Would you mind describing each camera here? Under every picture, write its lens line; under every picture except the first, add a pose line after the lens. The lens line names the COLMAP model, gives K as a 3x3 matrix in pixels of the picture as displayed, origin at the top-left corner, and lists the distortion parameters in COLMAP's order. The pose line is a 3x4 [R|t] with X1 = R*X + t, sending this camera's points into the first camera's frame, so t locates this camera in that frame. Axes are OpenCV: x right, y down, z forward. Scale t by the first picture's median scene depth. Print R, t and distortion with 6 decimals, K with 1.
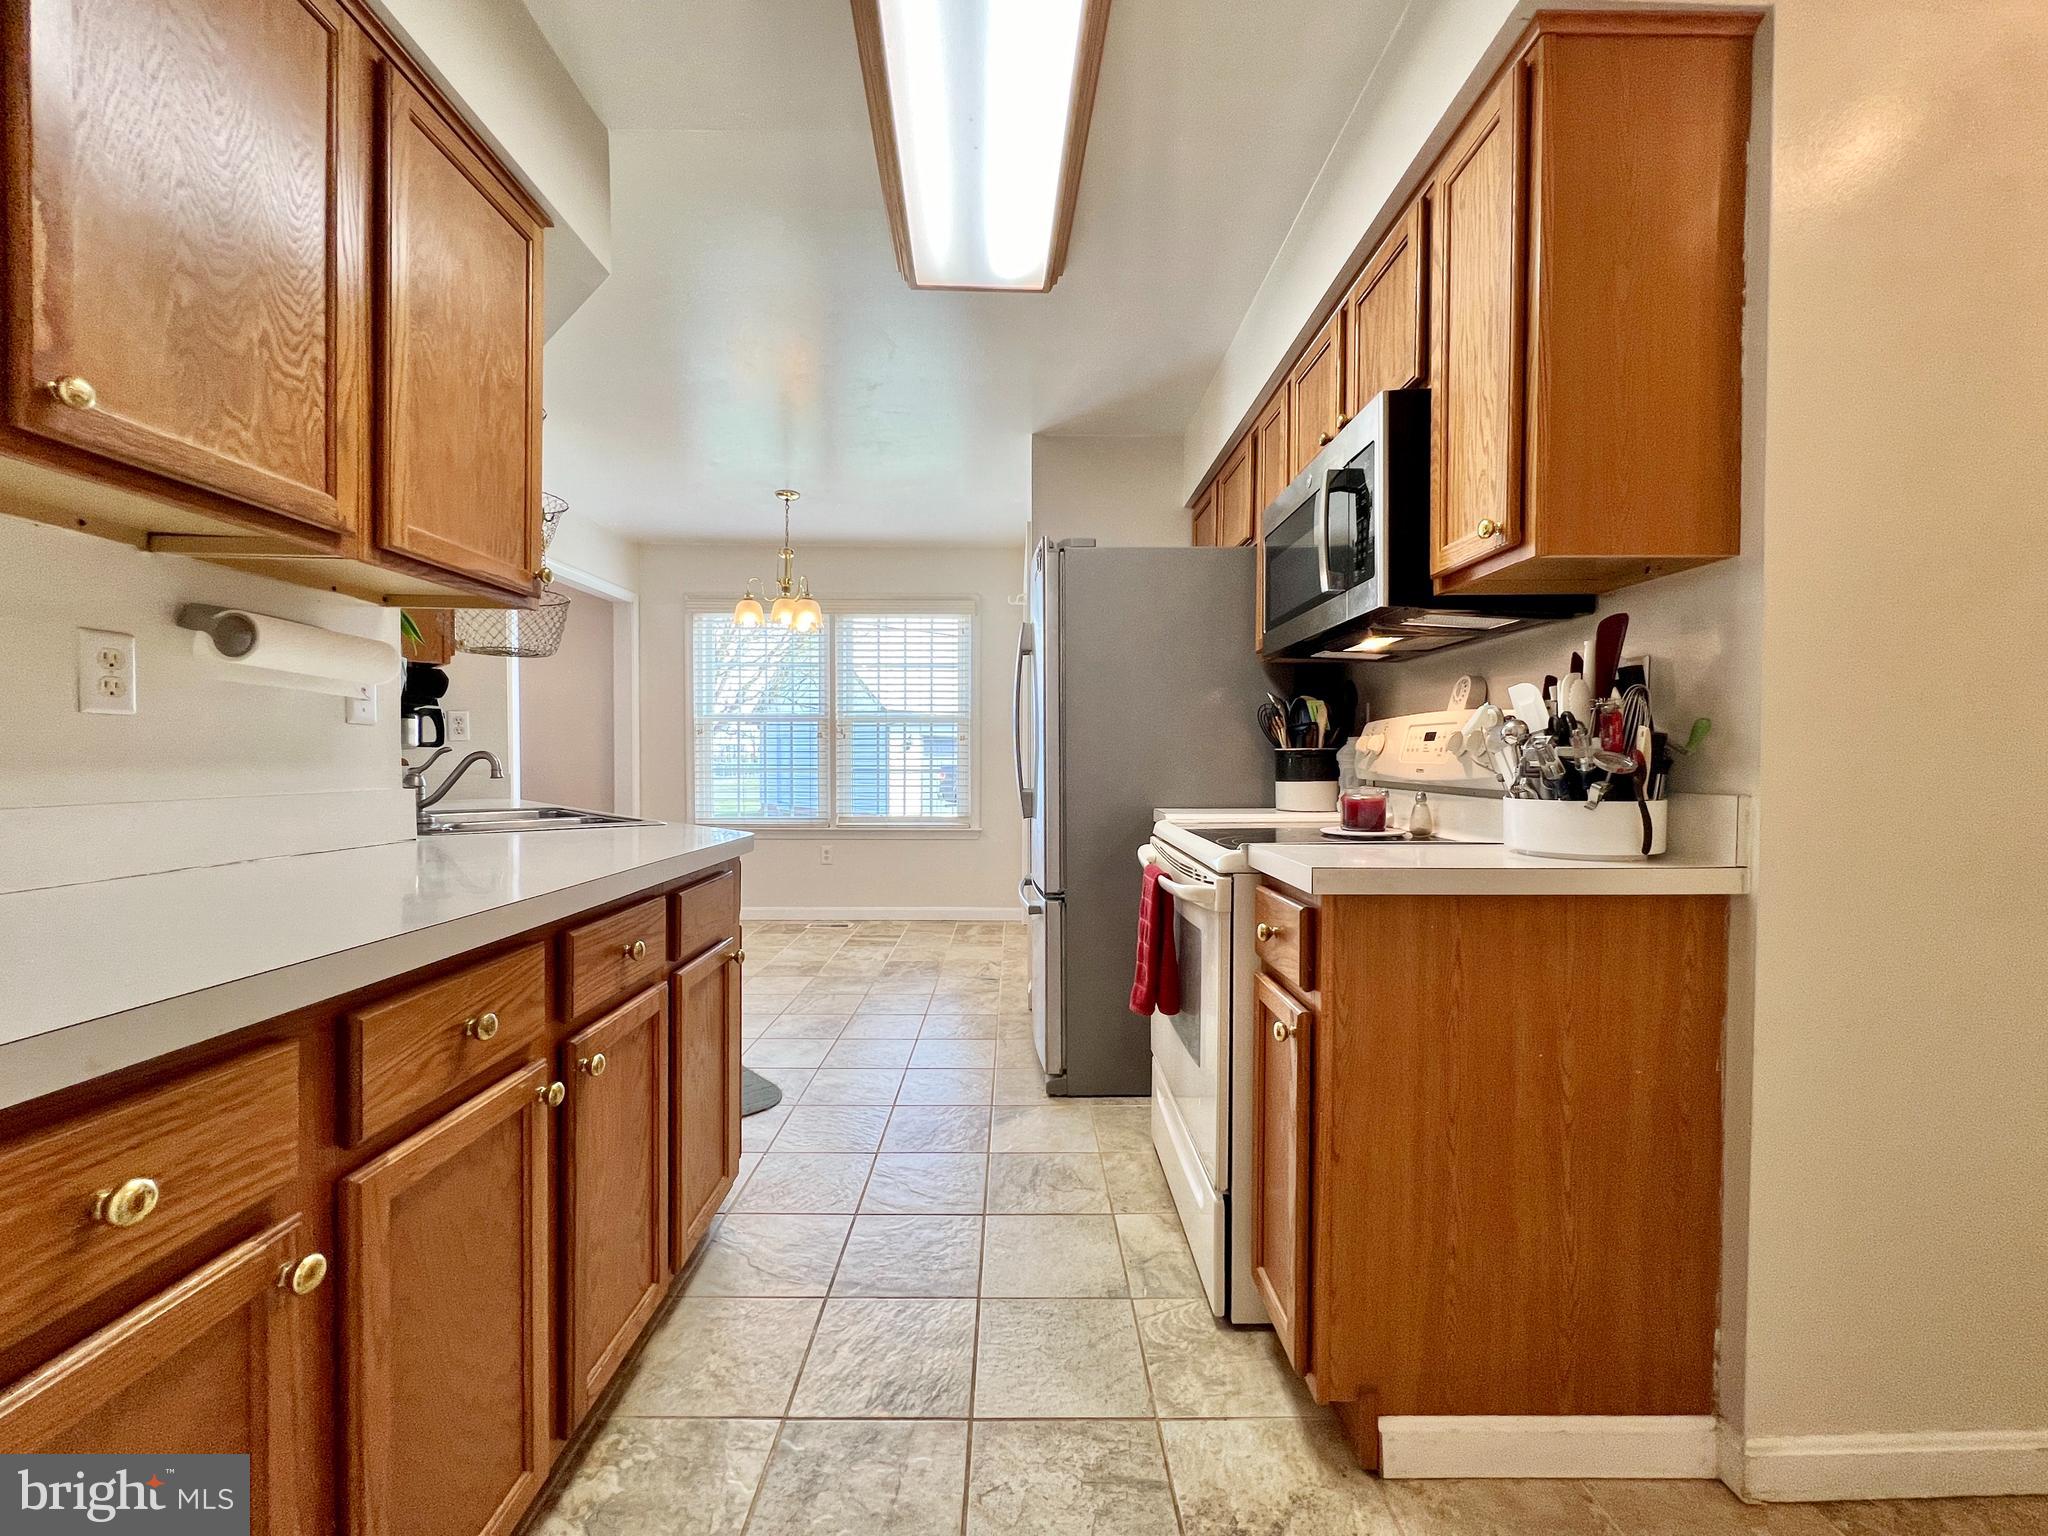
lens RADIAL K [[881.0, 0, 953.3], [0, 881.0, 762.9], [0, 0, 1]] dist [-0.003319, -0.000343]
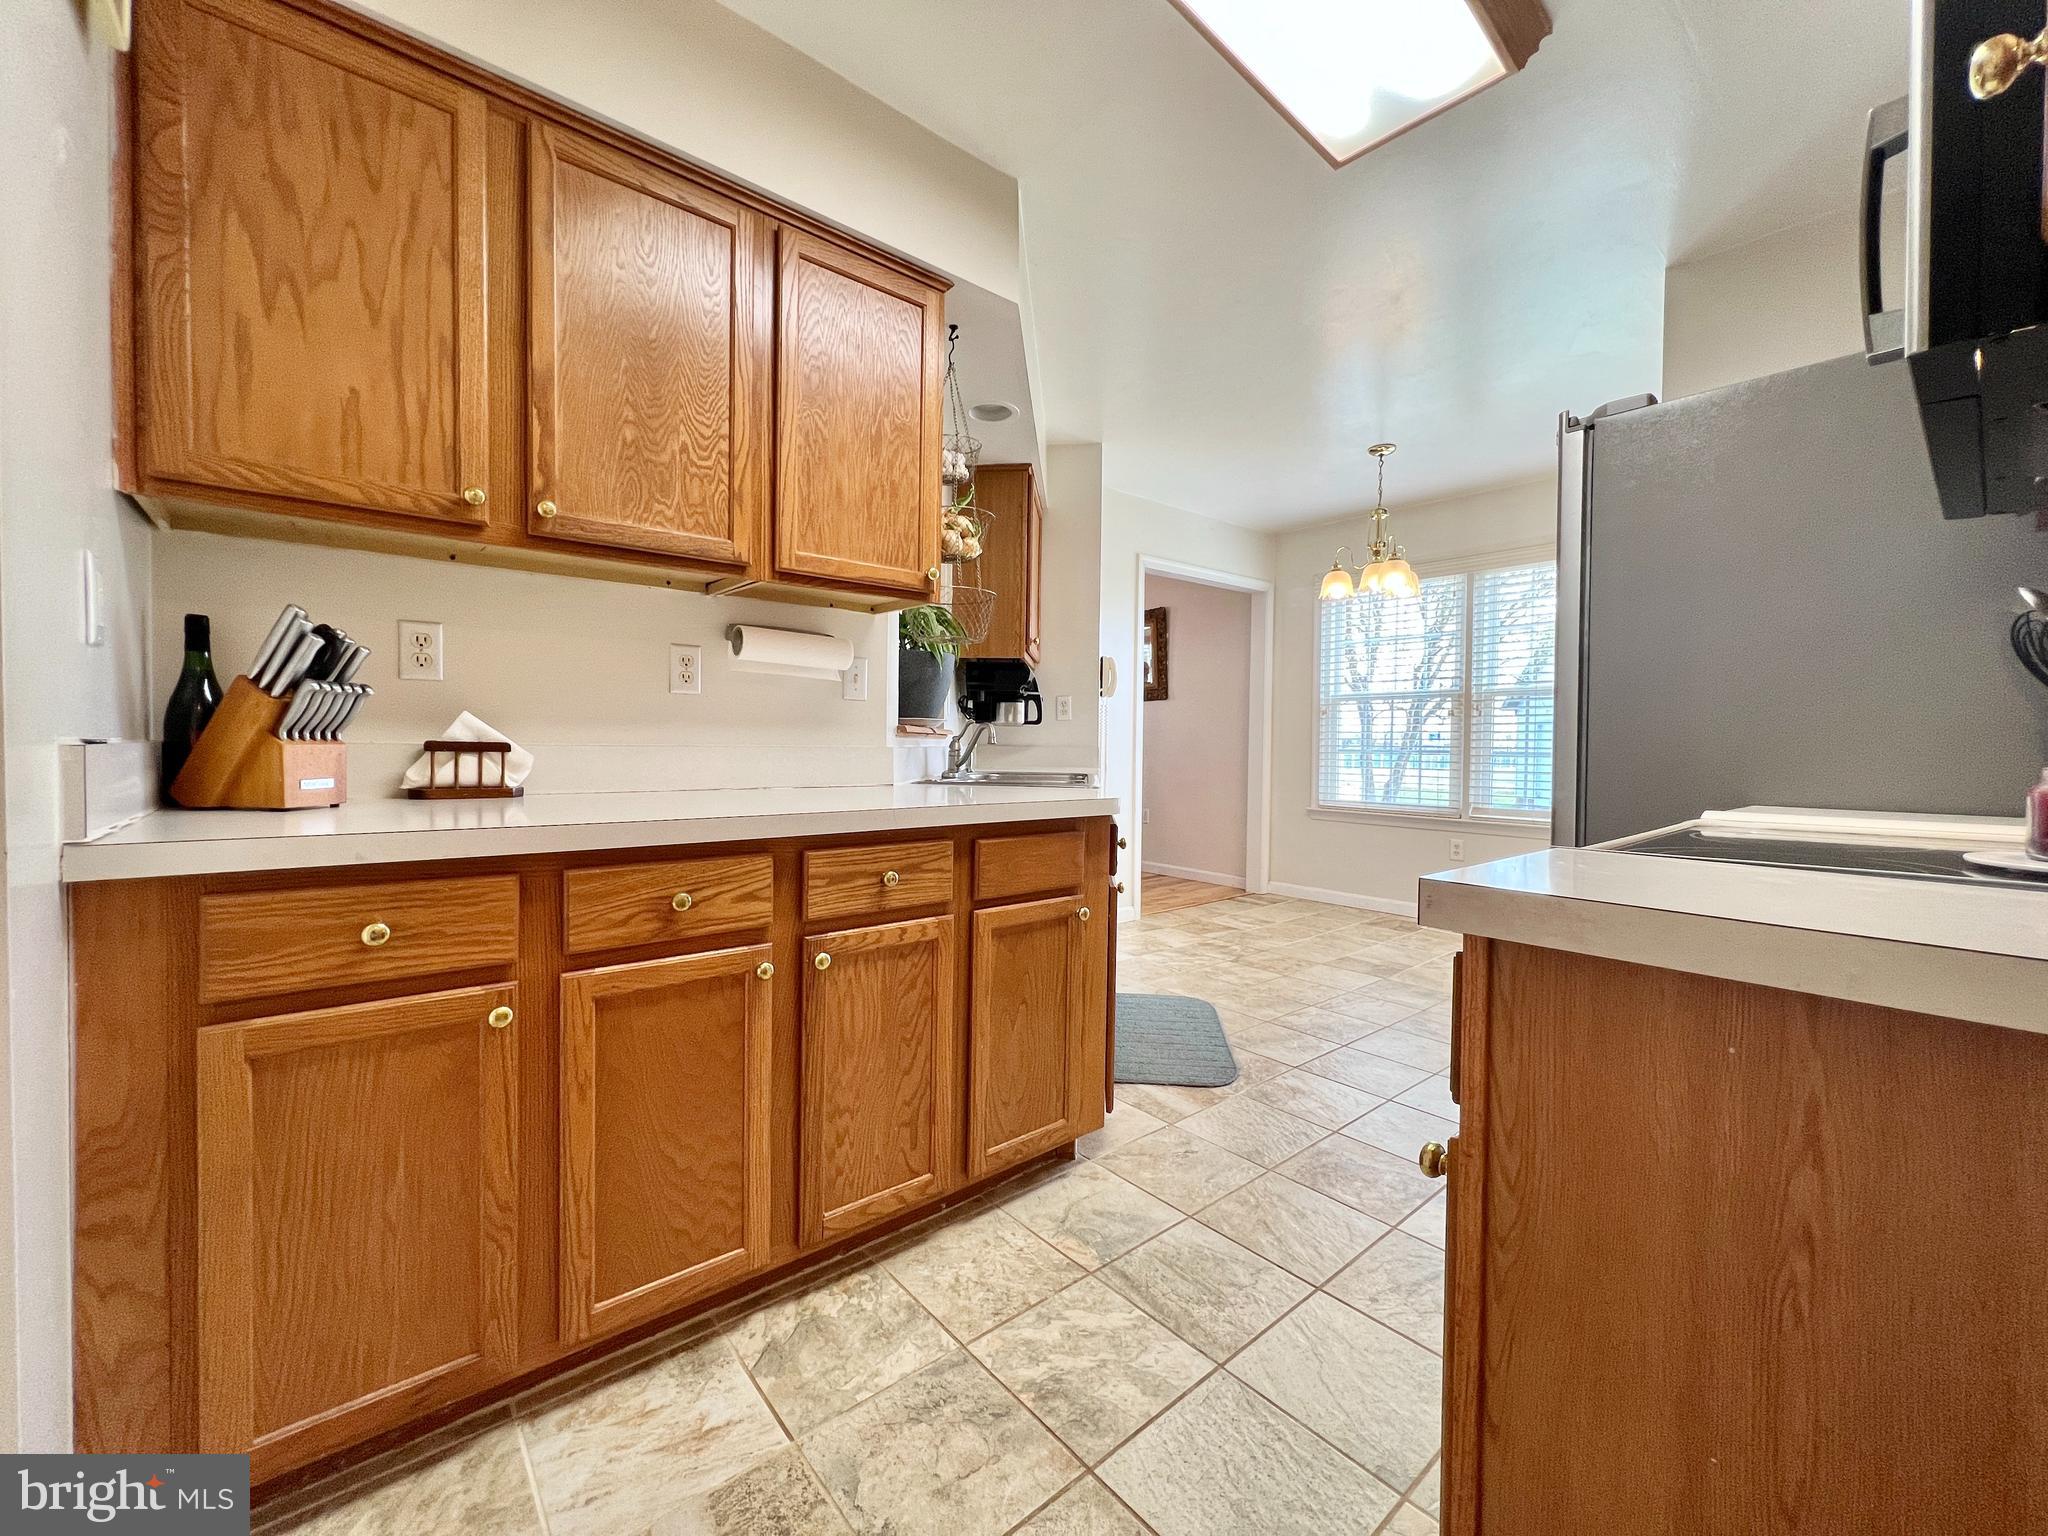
lens RADIAL K [[818.7, 0, 1020.8], [0, 818.7, 755.9], [0, 0, 1]] dist [-0.001769, 0.000508]
pose [[0.638180, 0.015786, -0.769725, 0.616353], [-0.016525, 0.999840, 0.006804, 0.039643], [0.769710, 0.008377, 0.638339, 0.448860]]
